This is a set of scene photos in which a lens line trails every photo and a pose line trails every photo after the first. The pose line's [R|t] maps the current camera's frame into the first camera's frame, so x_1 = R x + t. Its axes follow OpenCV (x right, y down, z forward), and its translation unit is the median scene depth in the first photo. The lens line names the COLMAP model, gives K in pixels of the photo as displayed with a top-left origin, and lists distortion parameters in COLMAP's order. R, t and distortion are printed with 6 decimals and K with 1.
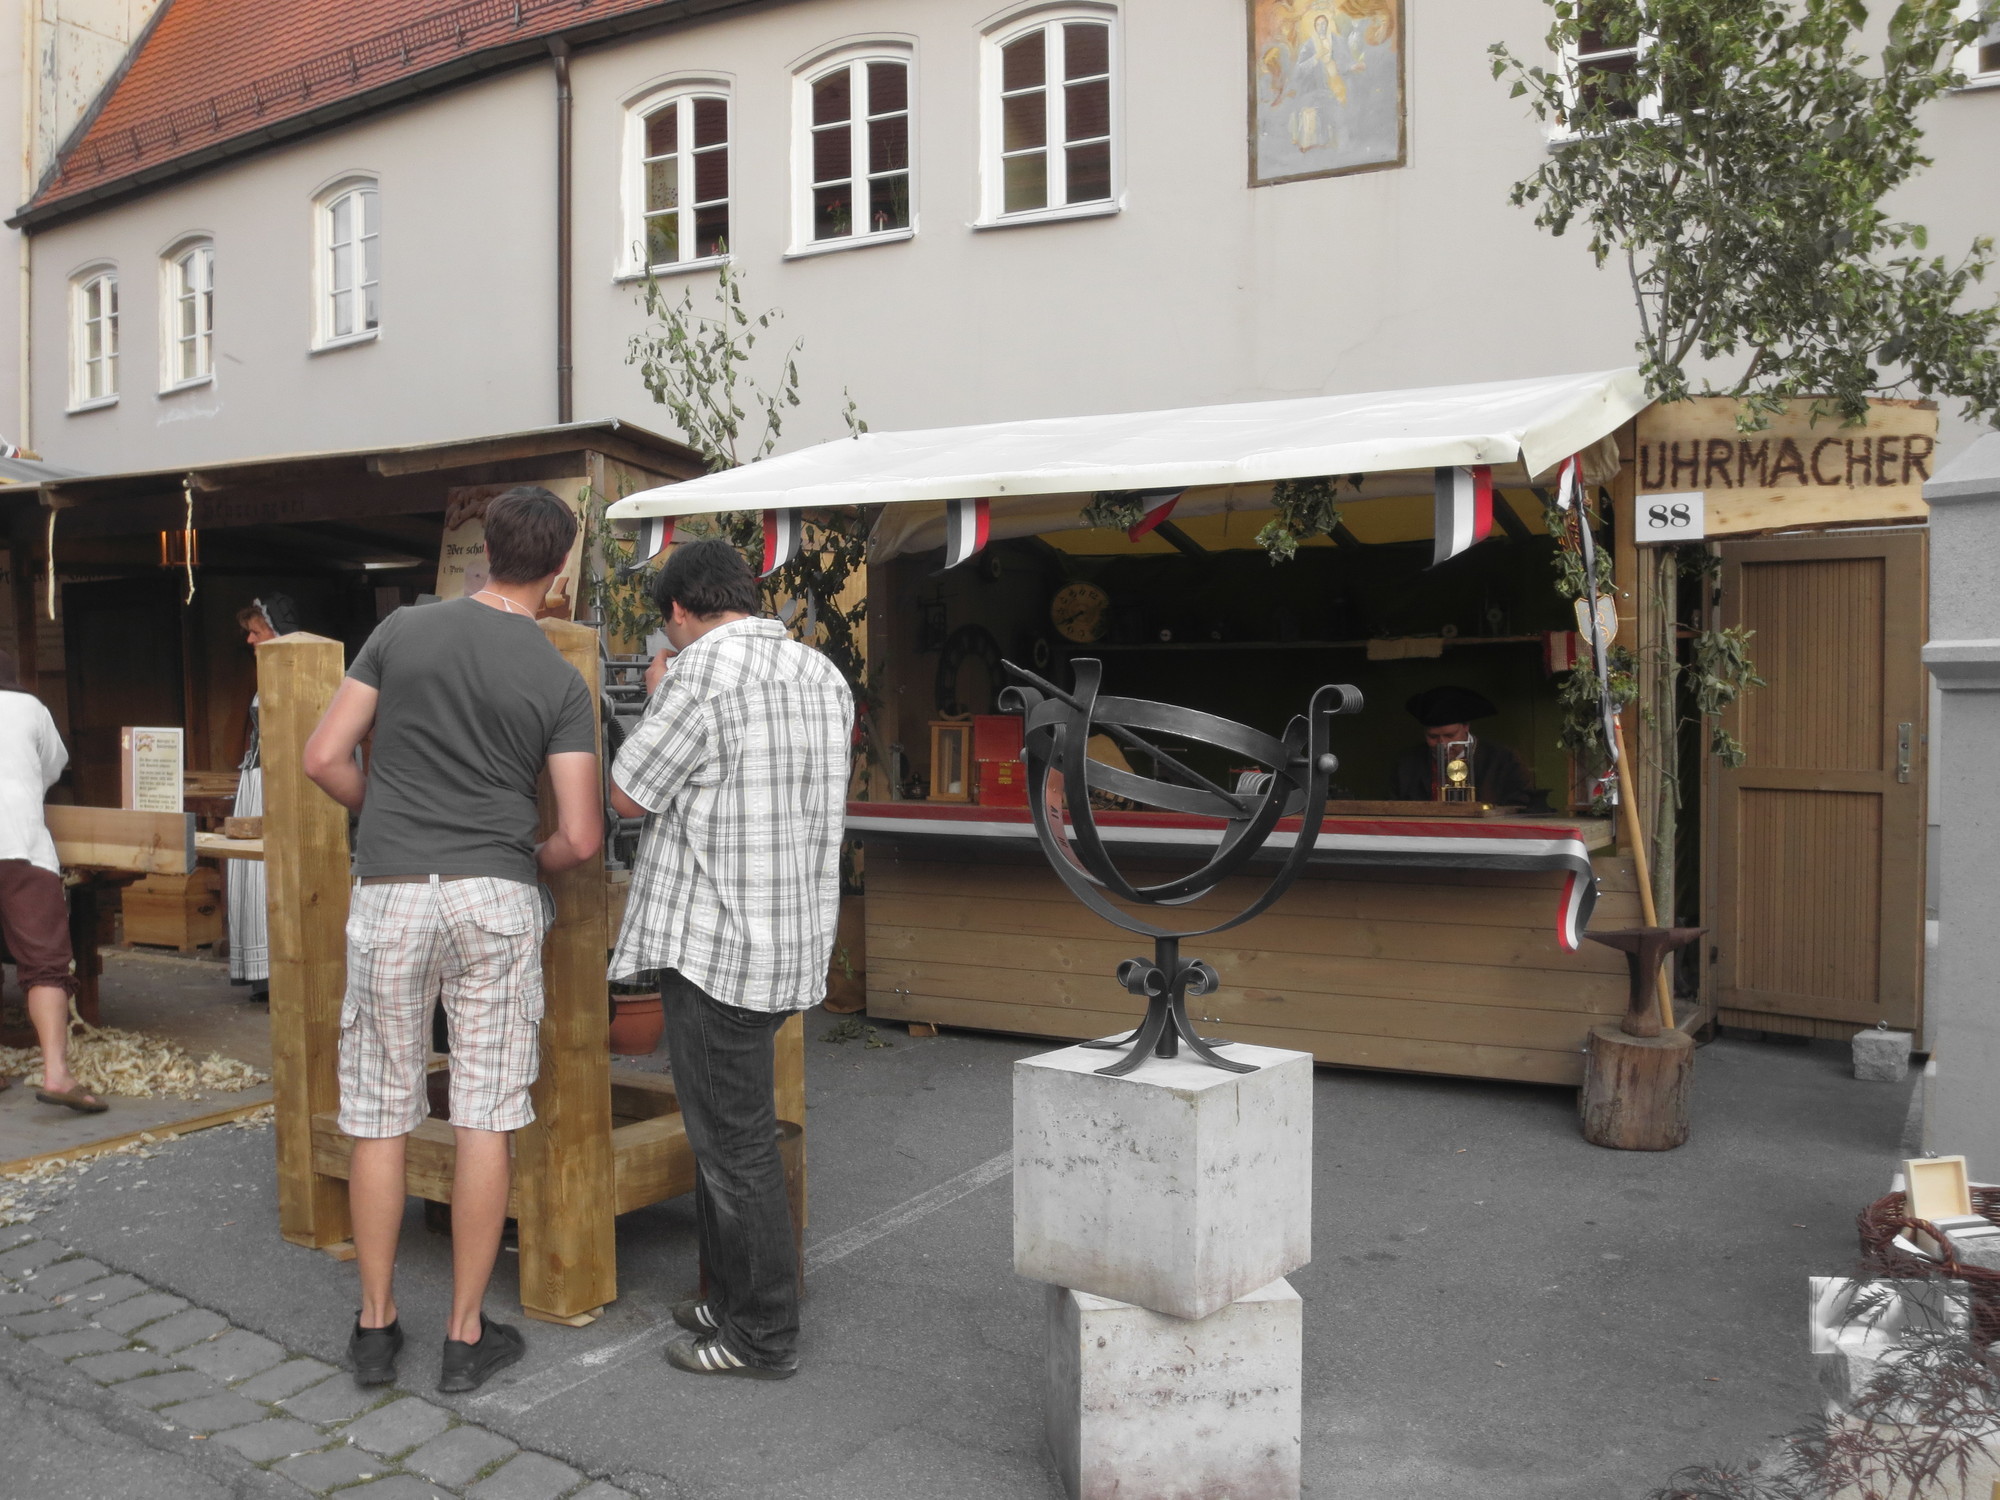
lens RADIAL K [[1835.6, 0, 989.1], [0, 1835.6, 752.0], [0, 0, 1]] dist [-0.049347, 0.000000]
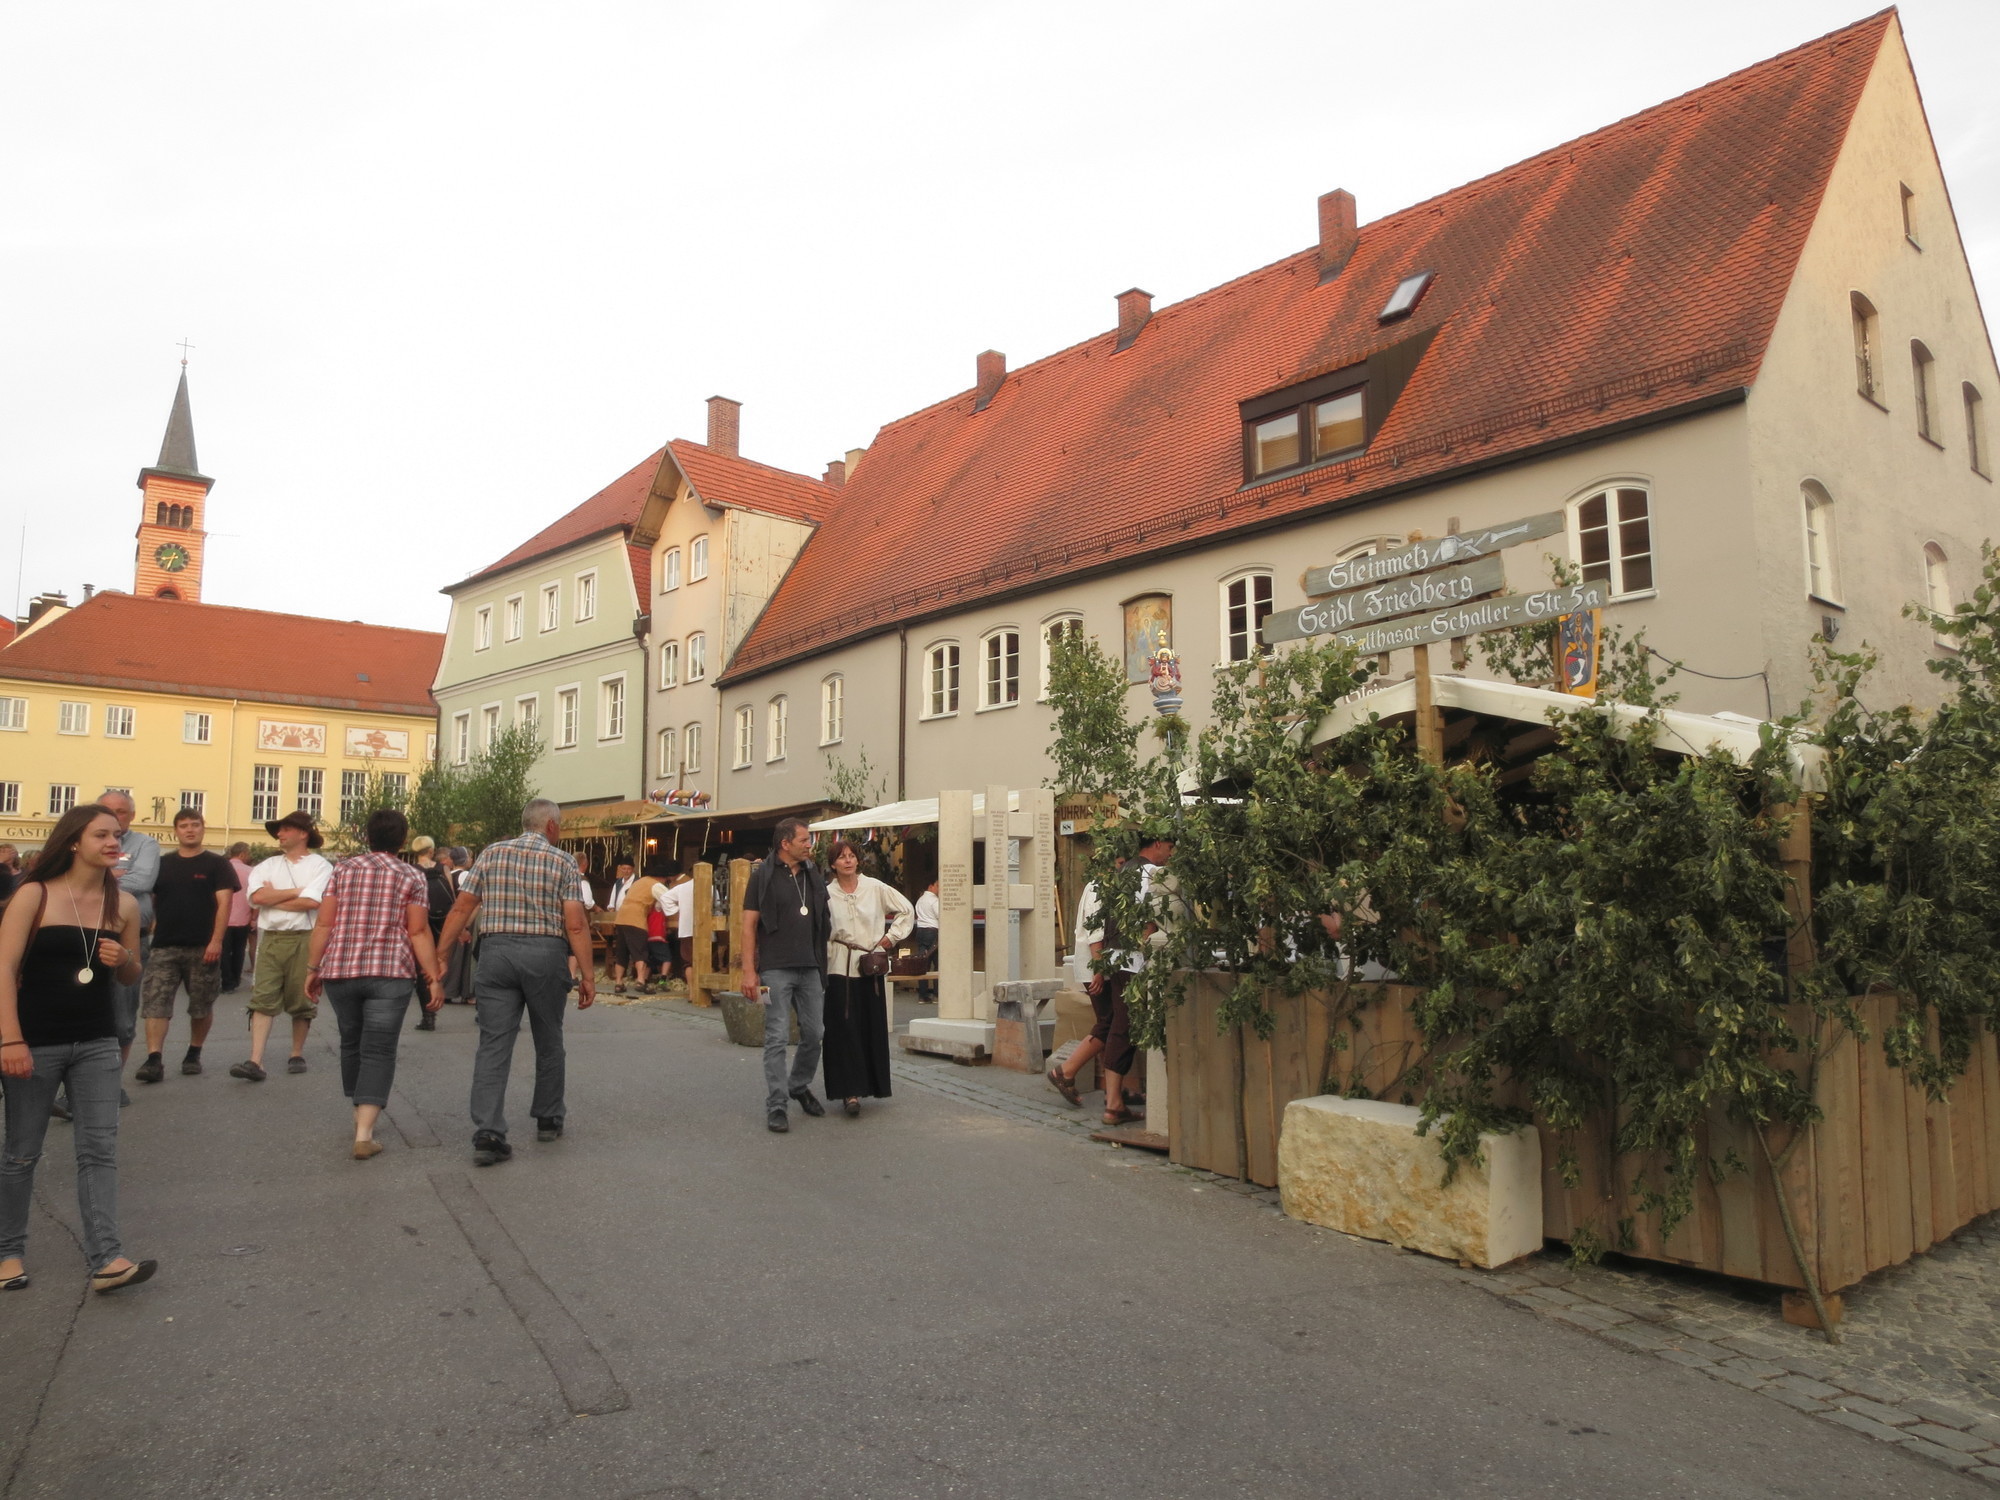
lens RADIAL K [[1412.3, 0, 1016.6], [0, 1412.3, 743.5], [0, 0, 1]] dist [-0.033504, 0.019860]
pose [[0.947899, -0.035744, -0.316560, 0.499402], [-0.014525, 0.987803, -0.155030, 0.057639], [0.318240, 0.151551, 0.935818, -0.691699]]
